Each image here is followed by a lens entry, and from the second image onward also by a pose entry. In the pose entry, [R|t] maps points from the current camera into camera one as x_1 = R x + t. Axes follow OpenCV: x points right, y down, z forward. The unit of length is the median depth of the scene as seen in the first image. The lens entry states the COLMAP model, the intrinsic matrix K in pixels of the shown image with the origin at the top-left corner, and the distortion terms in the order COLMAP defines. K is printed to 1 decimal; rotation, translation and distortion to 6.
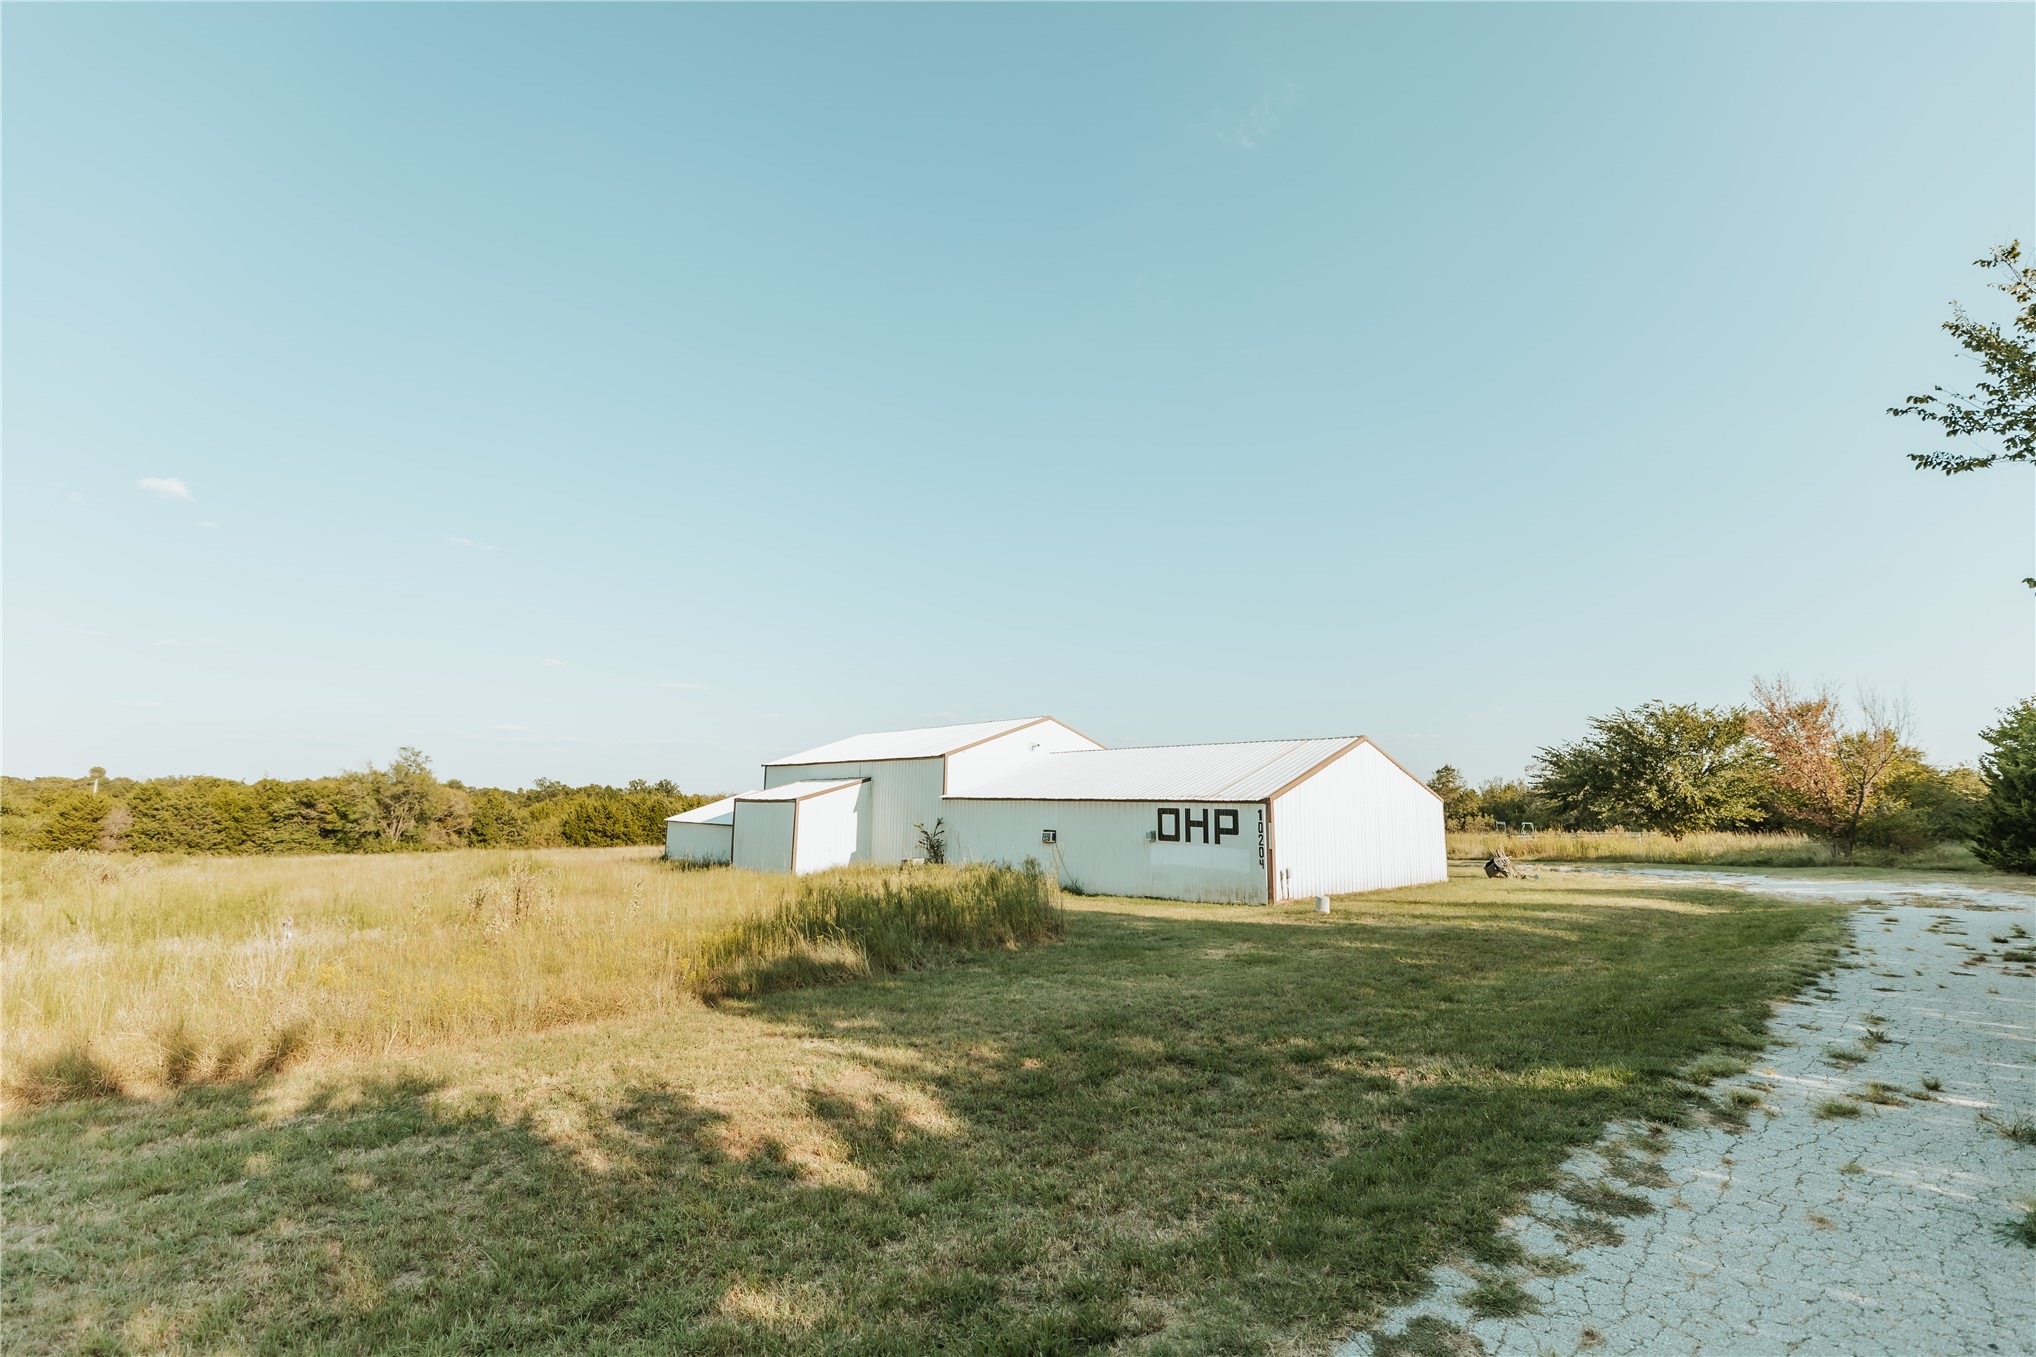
lens RADIAL K [[816.2, 0, 1014.1], [0, 816.2, 673.2], [0, 0, 1]] dist [-0.001285, 0.000932]
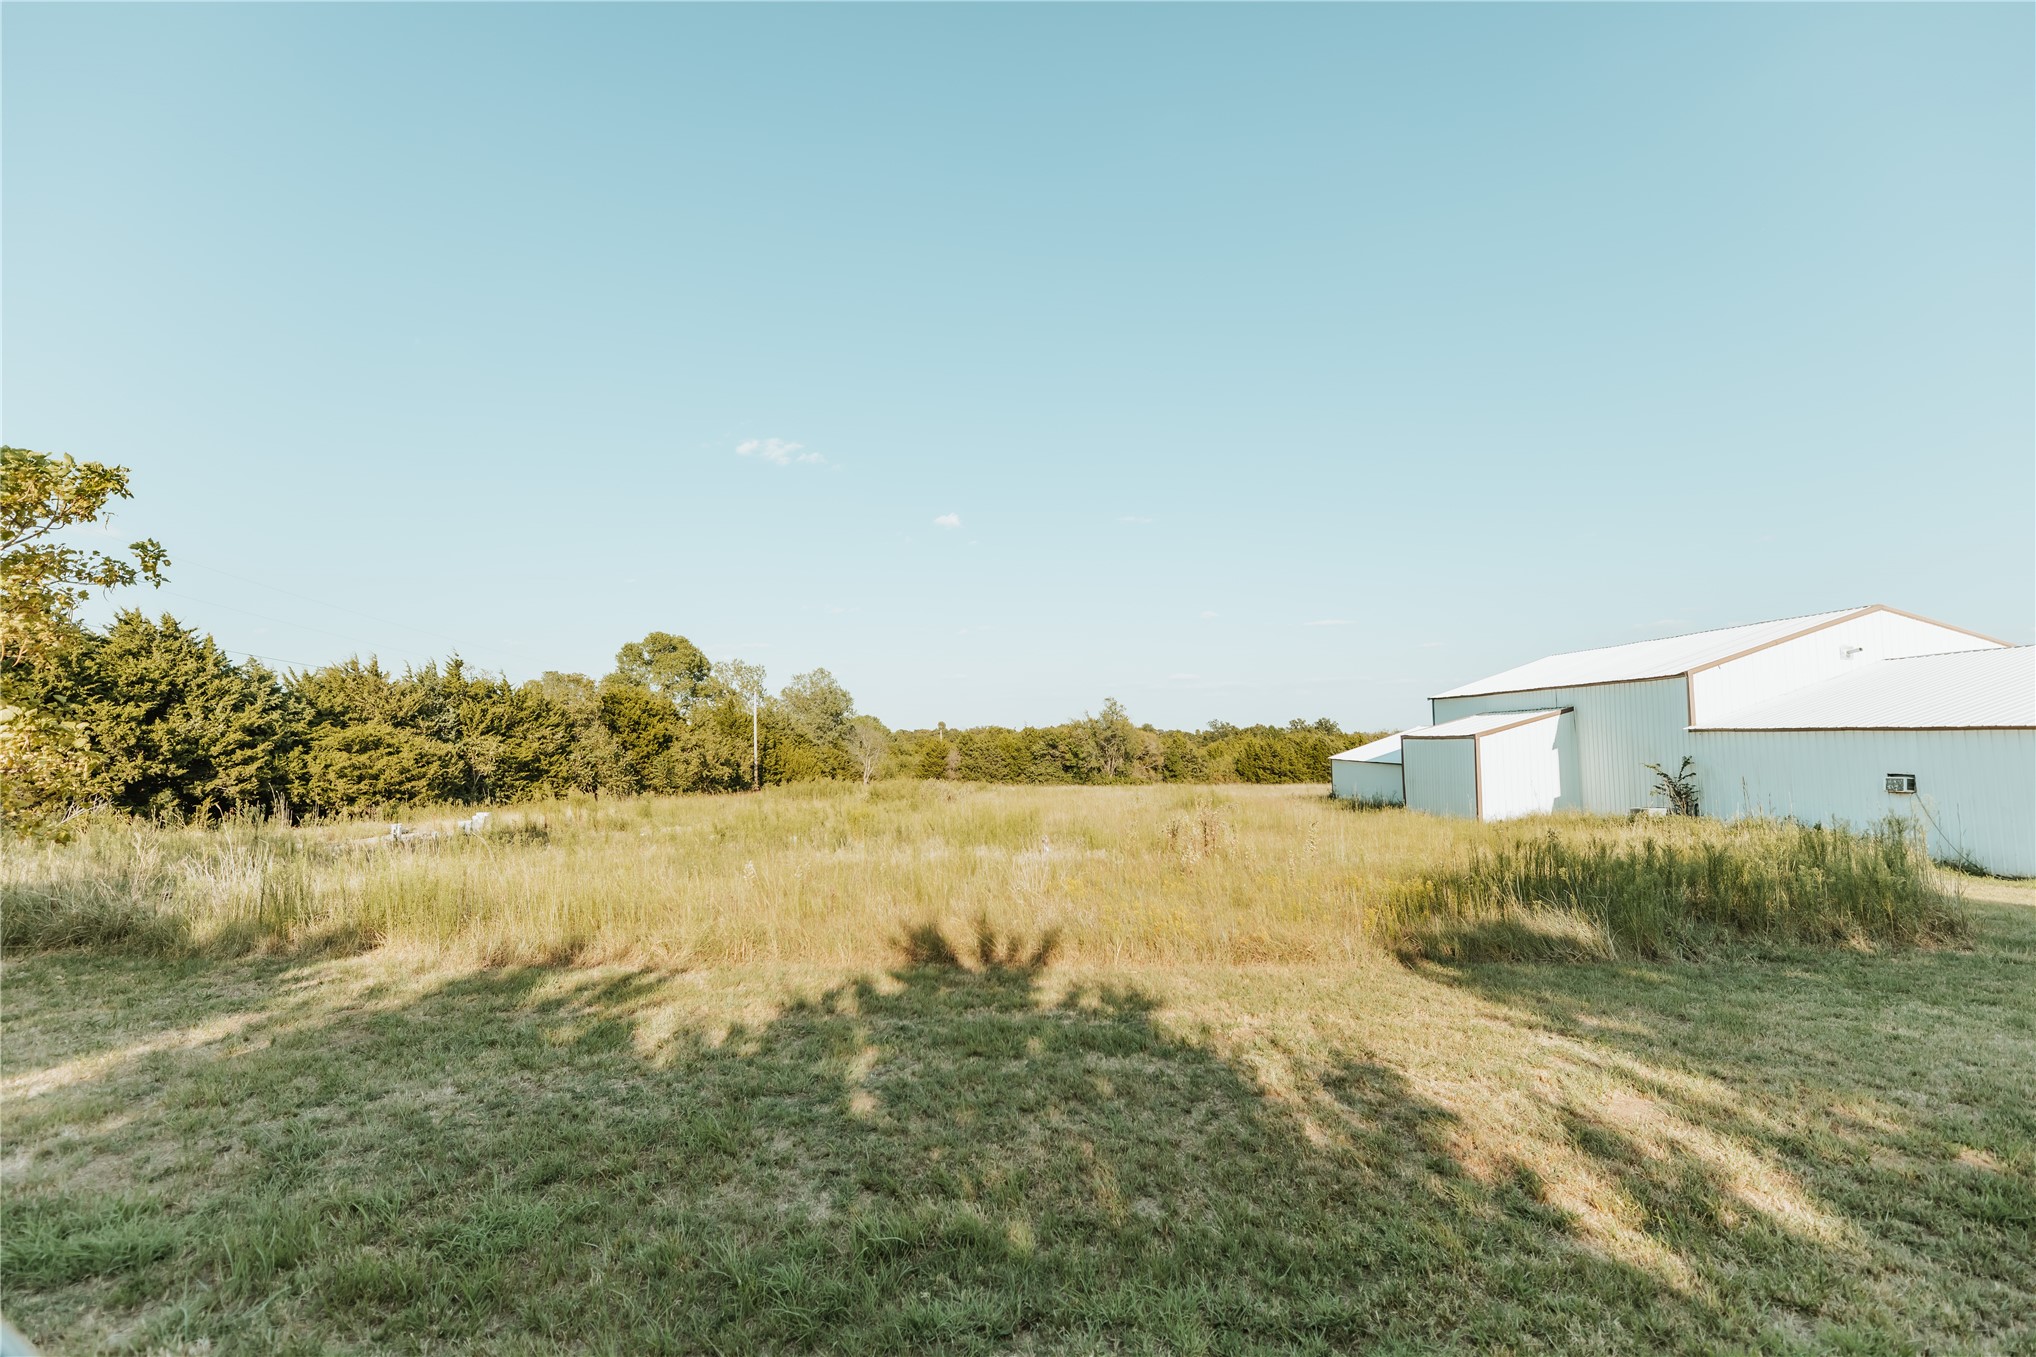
lens RADIAL K [[840.0, 0, 1016.4], [0, 840.0, 670.0], [0, 0, 1]] dist [-0.004343, -0.000477]
pose [[0.730358, -0.070383, -0.679428, -0.045063], [0.119975, 0.992432, 0.026160, 0.012614], [0.672445, -0.100621, 0.733276, 0.083737]]
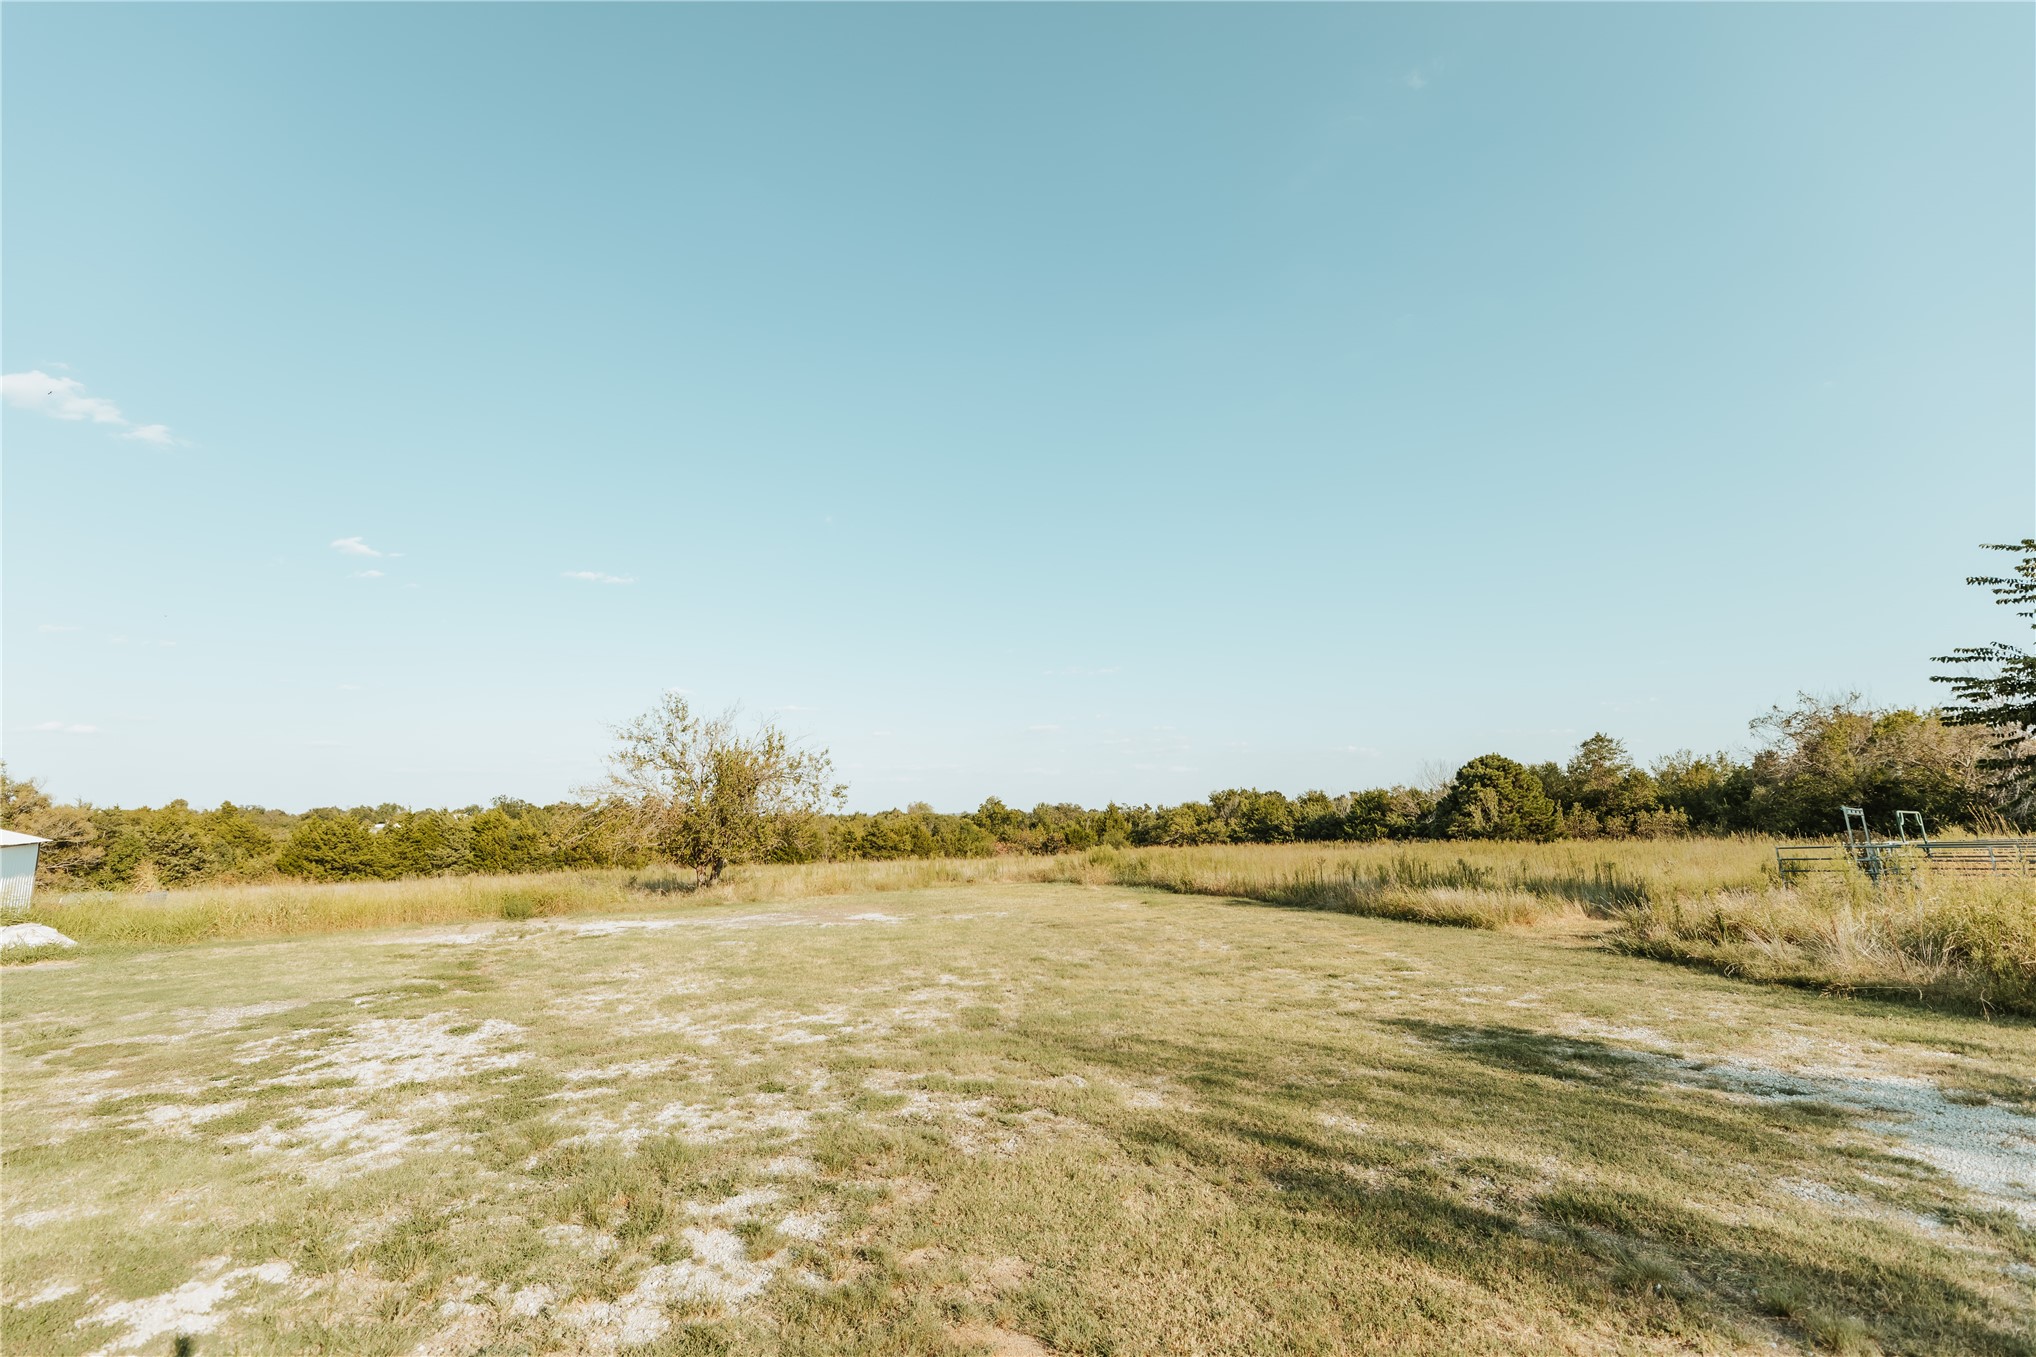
lens RADIAL K [[816.2, 0, 1035.4], [0, 816.2, 675.0], [0, 0, 1]] dist [-0.001285, 0.000932]
pose [[0.994102, -0.039117, -0.101148, 1.821471], [0.037981, 0.999192, -0.013139, 0.690049], [0.101580, 0.009219, 0.994785, 3.689716]]
